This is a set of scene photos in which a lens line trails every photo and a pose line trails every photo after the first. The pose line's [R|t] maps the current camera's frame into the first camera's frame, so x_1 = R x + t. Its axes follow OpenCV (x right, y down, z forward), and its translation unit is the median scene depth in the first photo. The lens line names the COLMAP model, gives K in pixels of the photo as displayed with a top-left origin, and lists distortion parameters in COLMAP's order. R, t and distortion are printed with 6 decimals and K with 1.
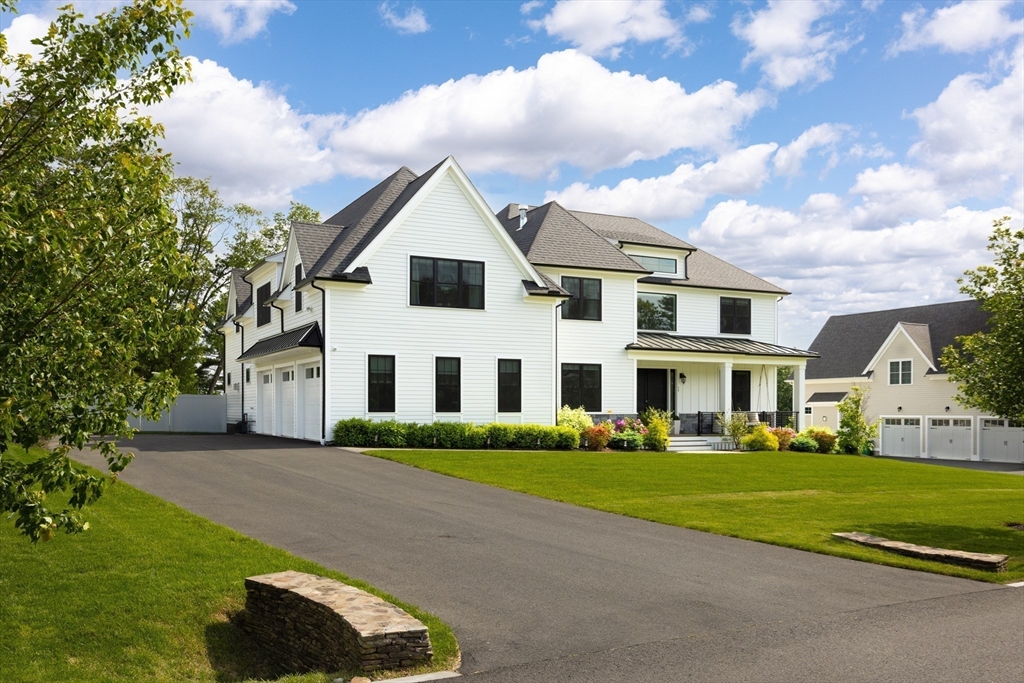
lens RADIAL K [[870.2, 0, 512.0], [0, 870.2, 341.5], [0, 0, 1]] dist [0.000021, 0.000130]
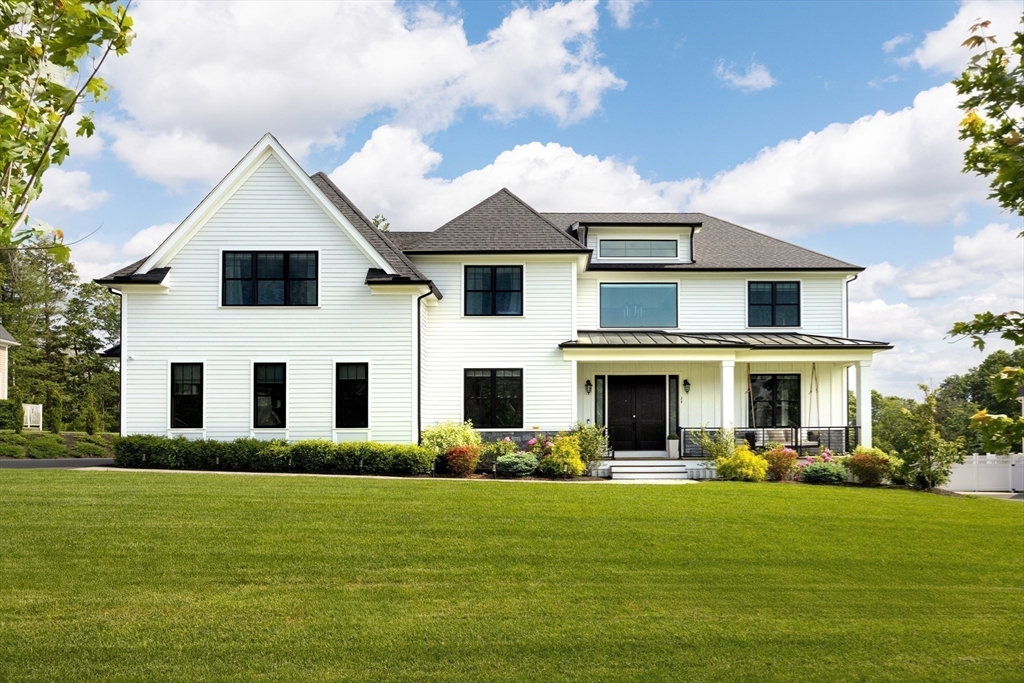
lens RADIAL K [[647.2, 0, 512.0], [0, 647.2, 341.5], [0, 0, 1]] dist [0.000658, 0.000430]
pose [[0.887320, -0.069923, -0.455822, 0.379424], [0.037653, 0.996123, -0.079510, 0.049587], [0.459614, 0.053388, 0.886513, 0.473843]]
